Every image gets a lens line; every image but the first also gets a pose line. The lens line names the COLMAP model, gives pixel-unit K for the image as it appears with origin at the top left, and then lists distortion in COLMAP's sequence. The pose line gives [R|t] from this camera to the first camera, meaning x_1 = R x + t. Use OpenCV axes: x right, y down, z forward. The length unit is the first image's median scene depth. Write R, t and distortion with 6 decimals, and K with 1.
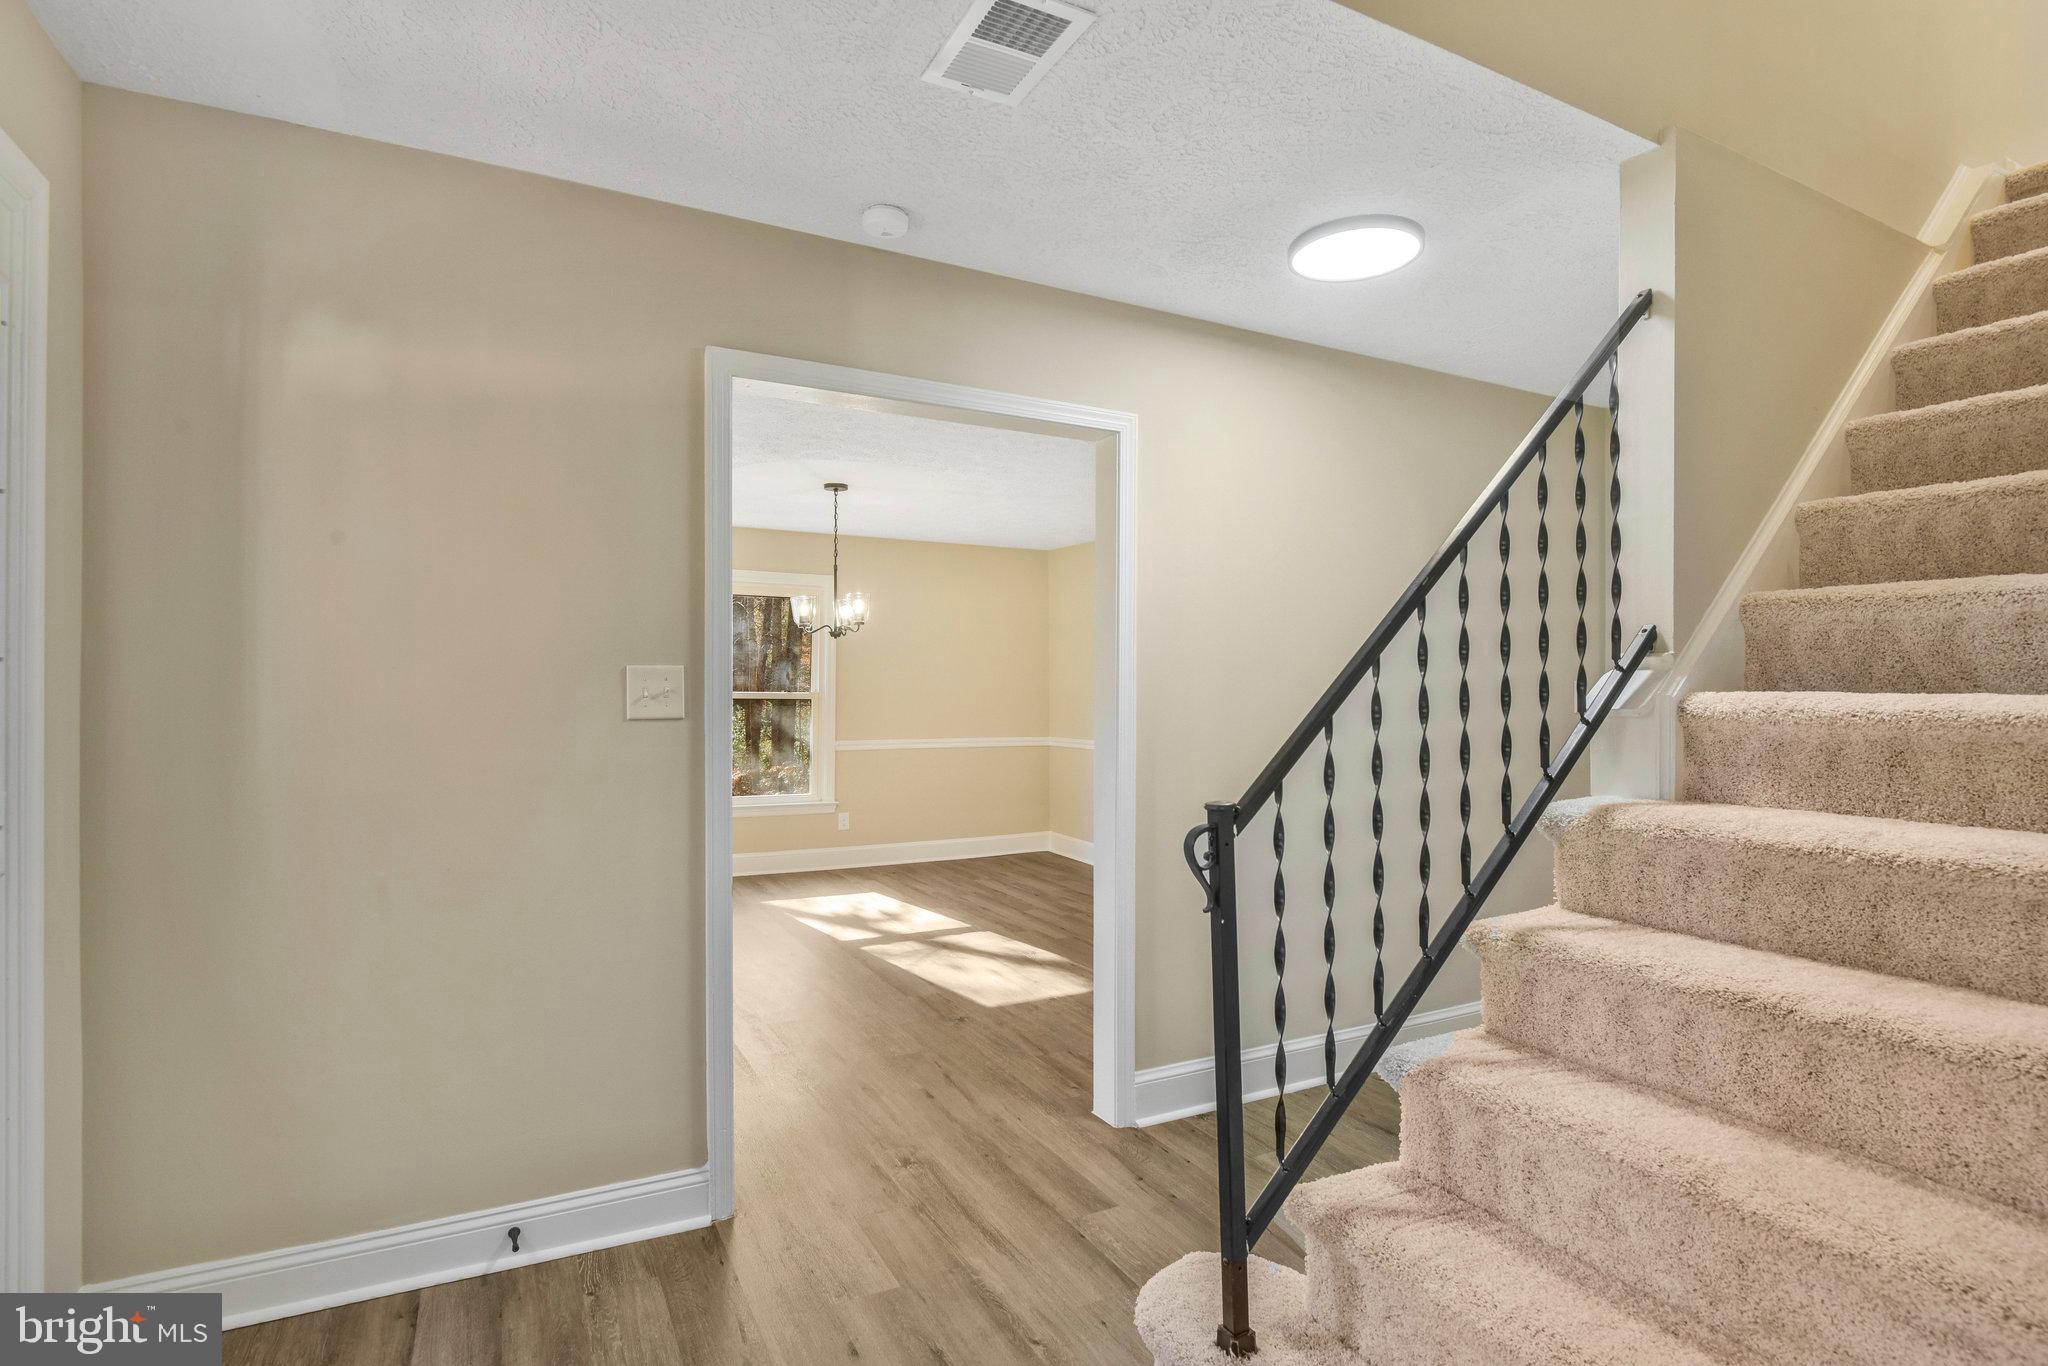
lens RADIAL K [[999.8, 0, 1023.7], [0, 999.8, 688.3], [0, 0, 1]] dist [-0.021692, -0.001237]
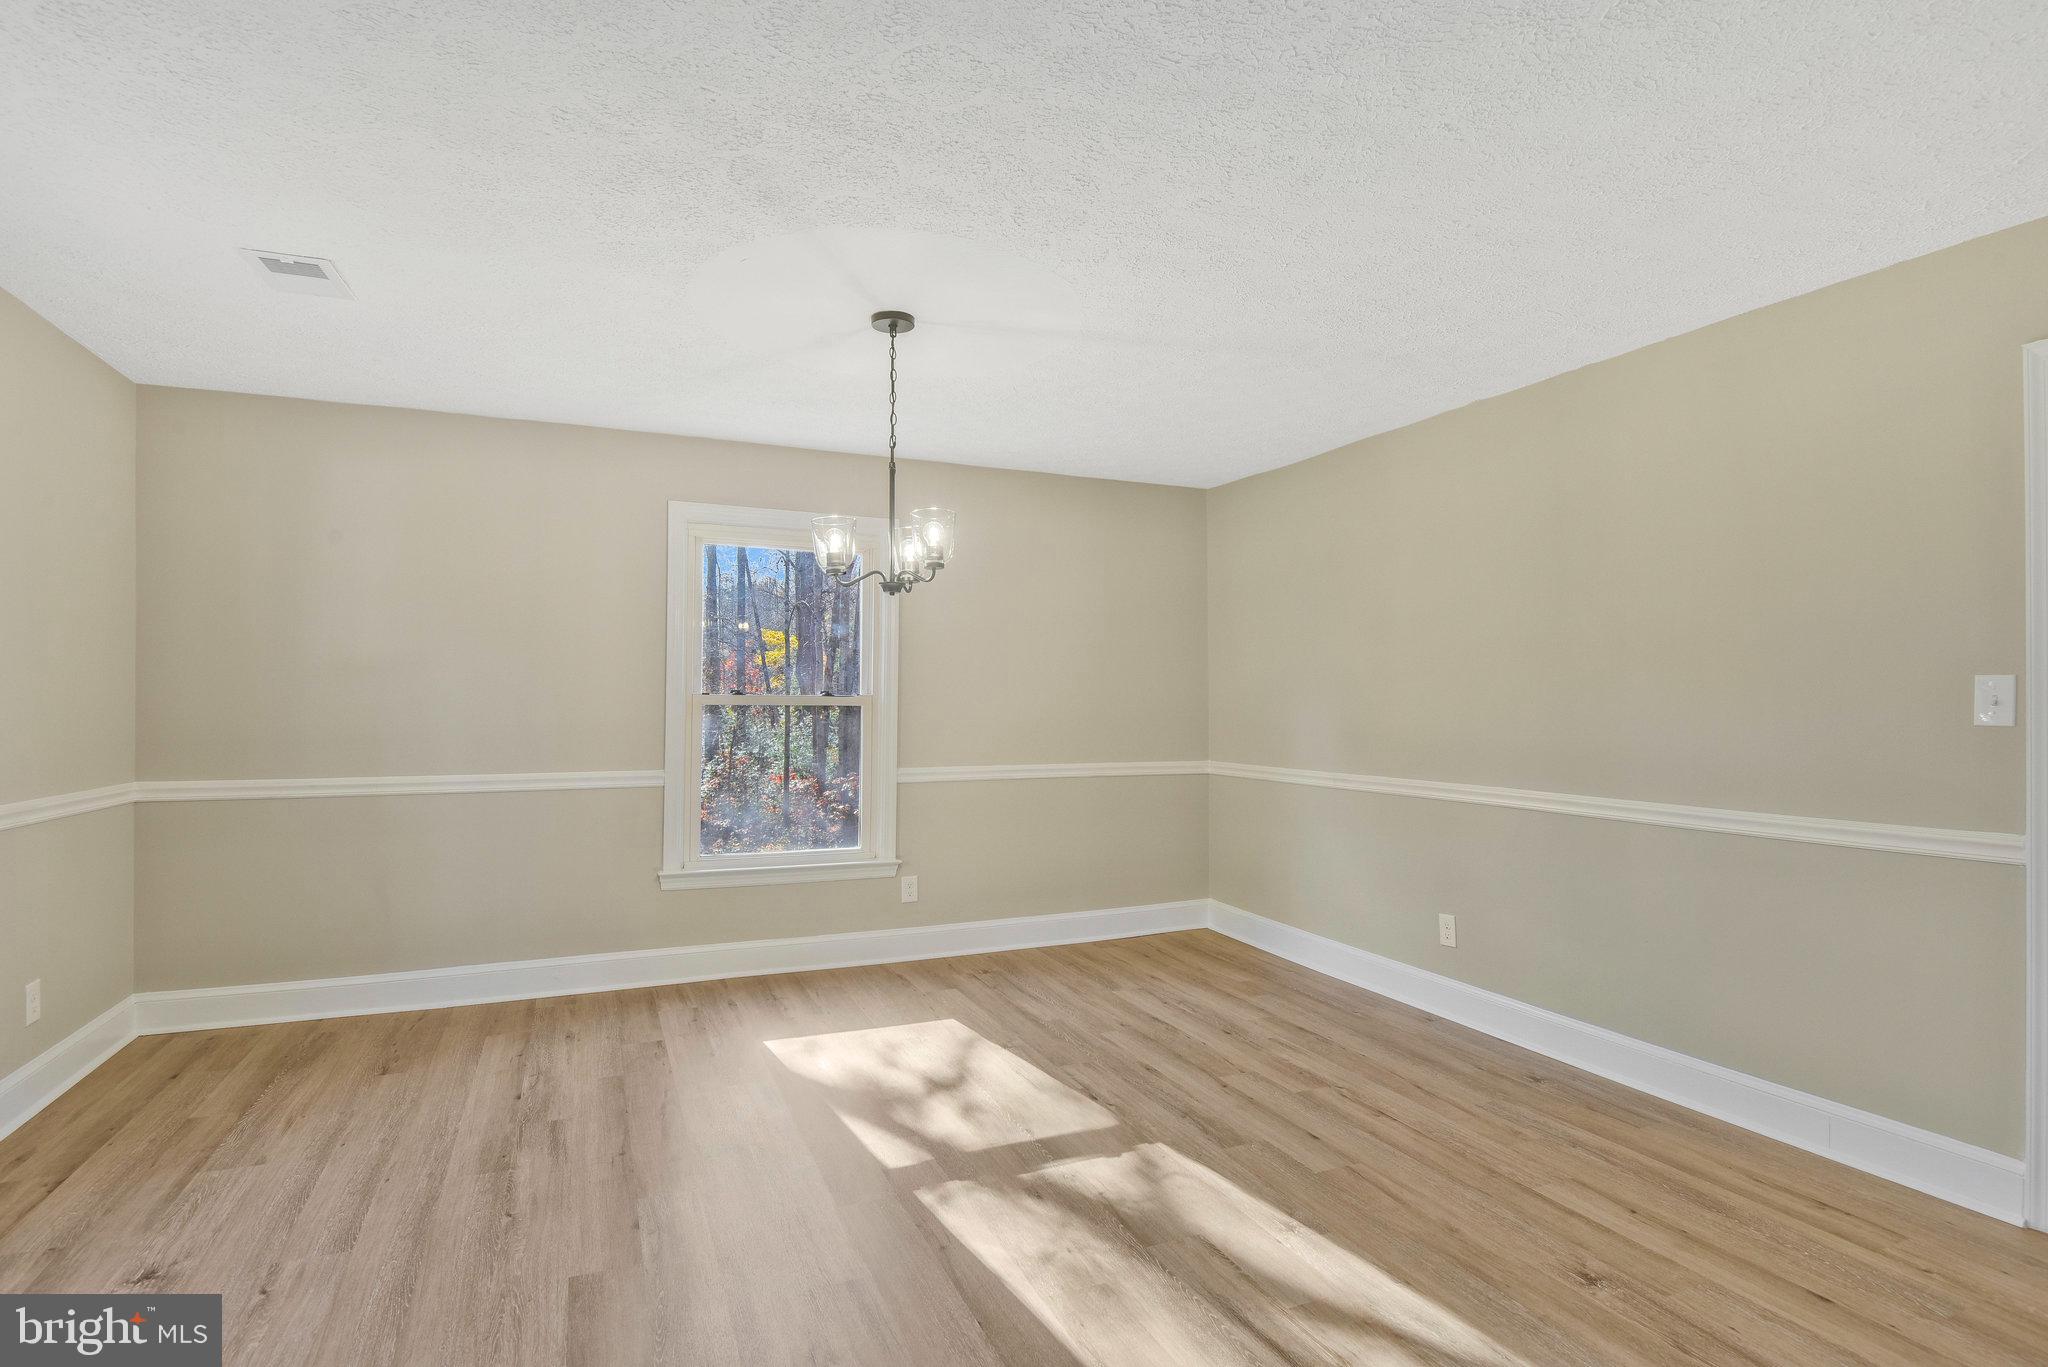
lens RADIAL K [[999.8, 0, 1023.7], [0, 999.8, 688.8], [0, 0, 1]] dist [-0.021692, -0.001237]
pose [[0.997615, 0.000381, -0.069028, -0.074641], [-0.000757, 0.999985, -0.005418, 0.004810], [0.069025, 0.005457, 0.997600, 0.436983]]
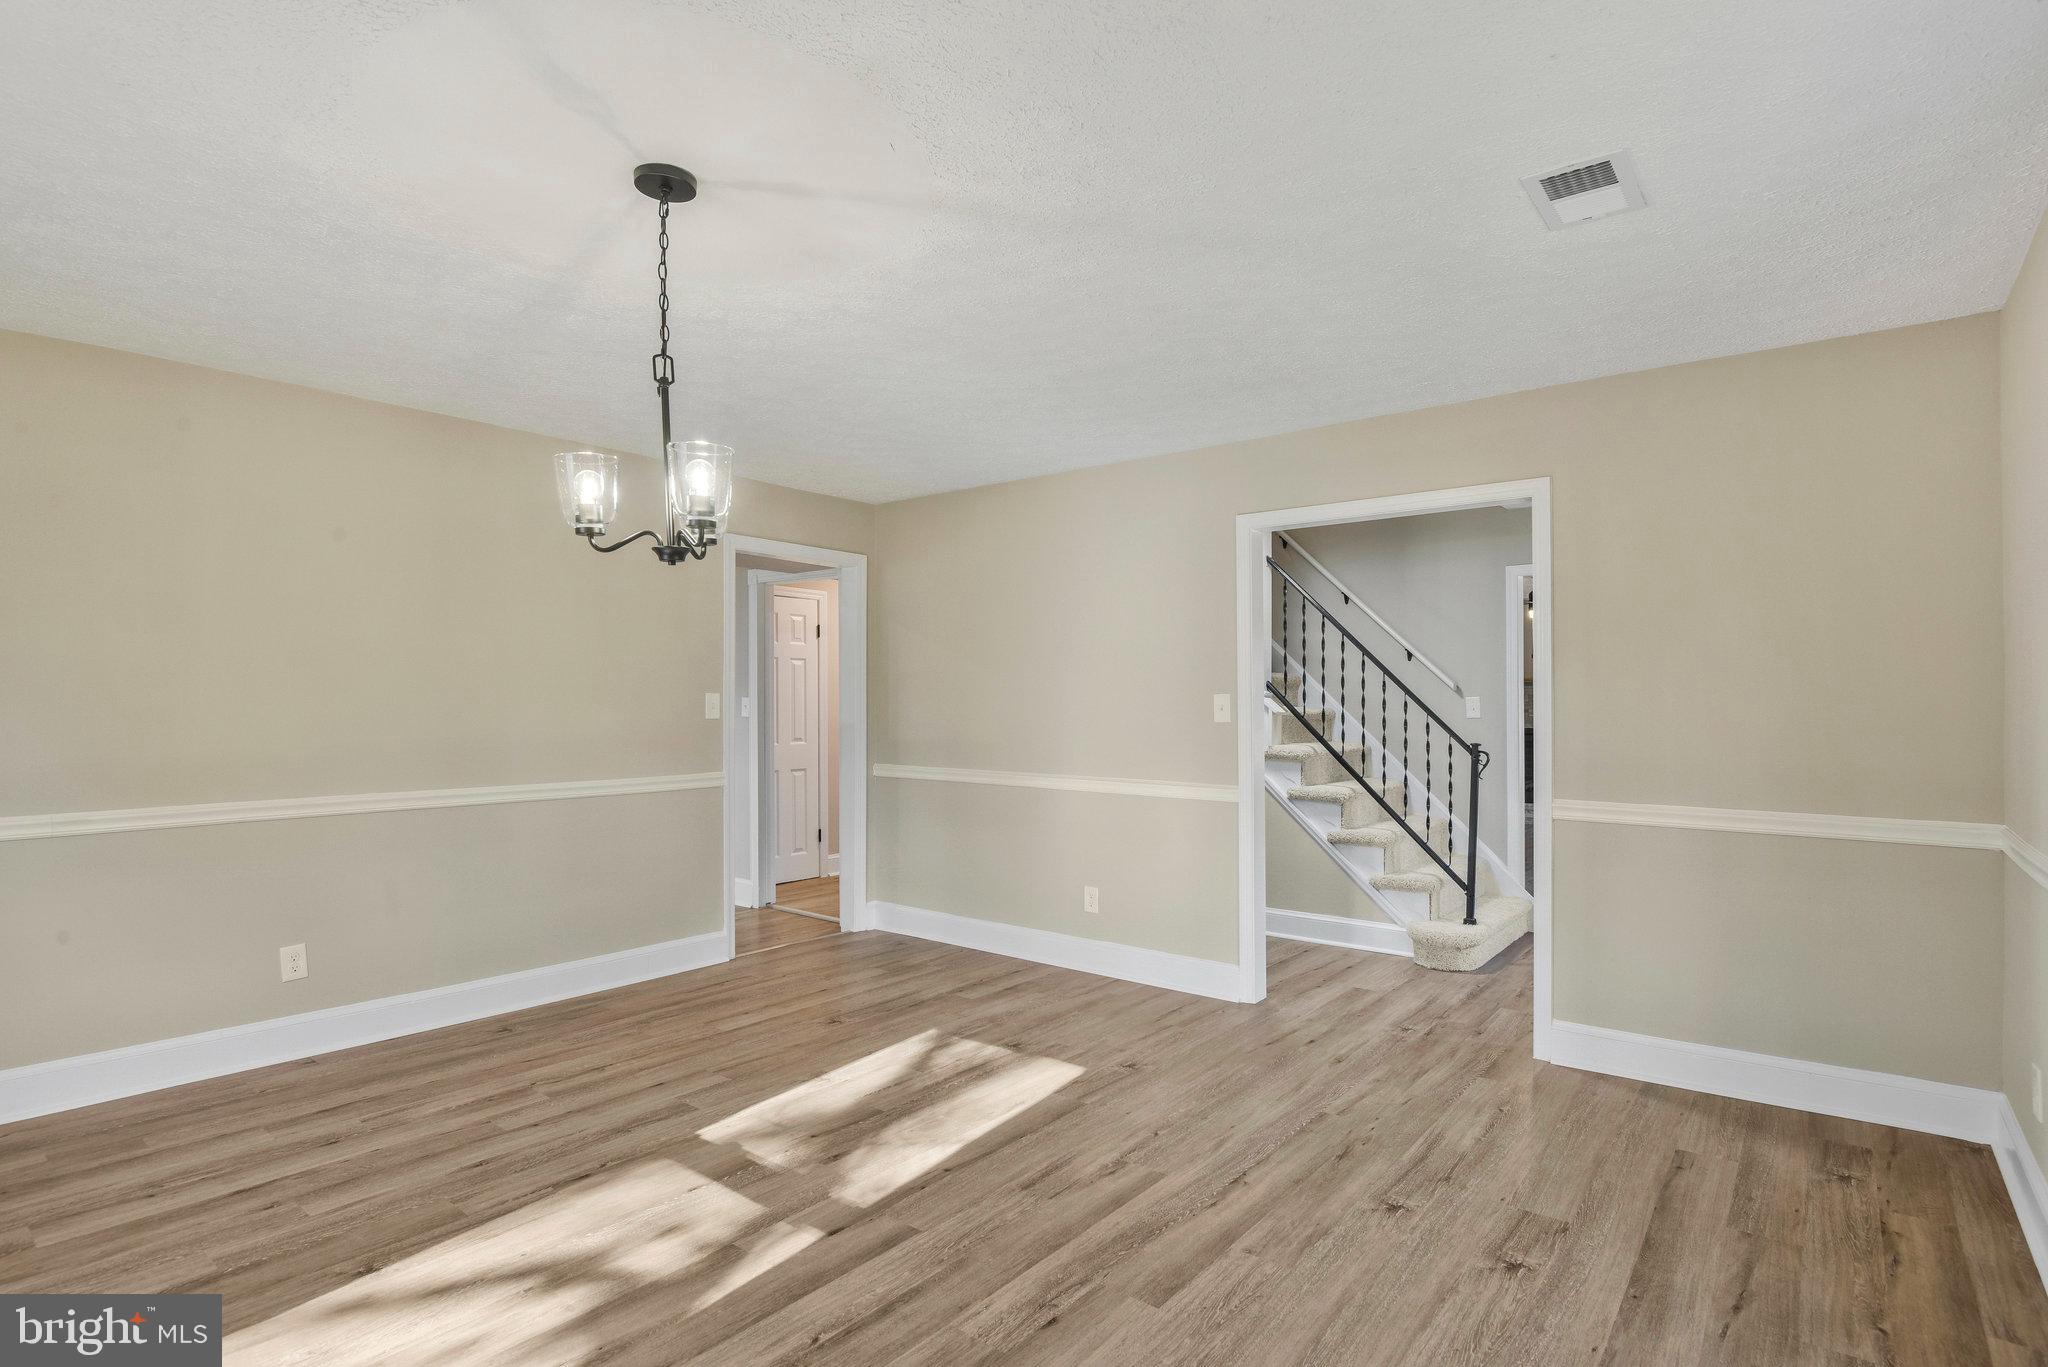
lens RADIAL K [[999.8, 0, 1023.7], [0, 999.8, 688.8], [0, 0, 1]] dist [-0.021692, -0.001237]
pose [[-0.388314, 0.010593, 0.921466, -0.583435], [-0.007285, 0.999867, -0.014564, 0.004134], [-0.921498, -0.012368, -0.388186, 0.981456]]
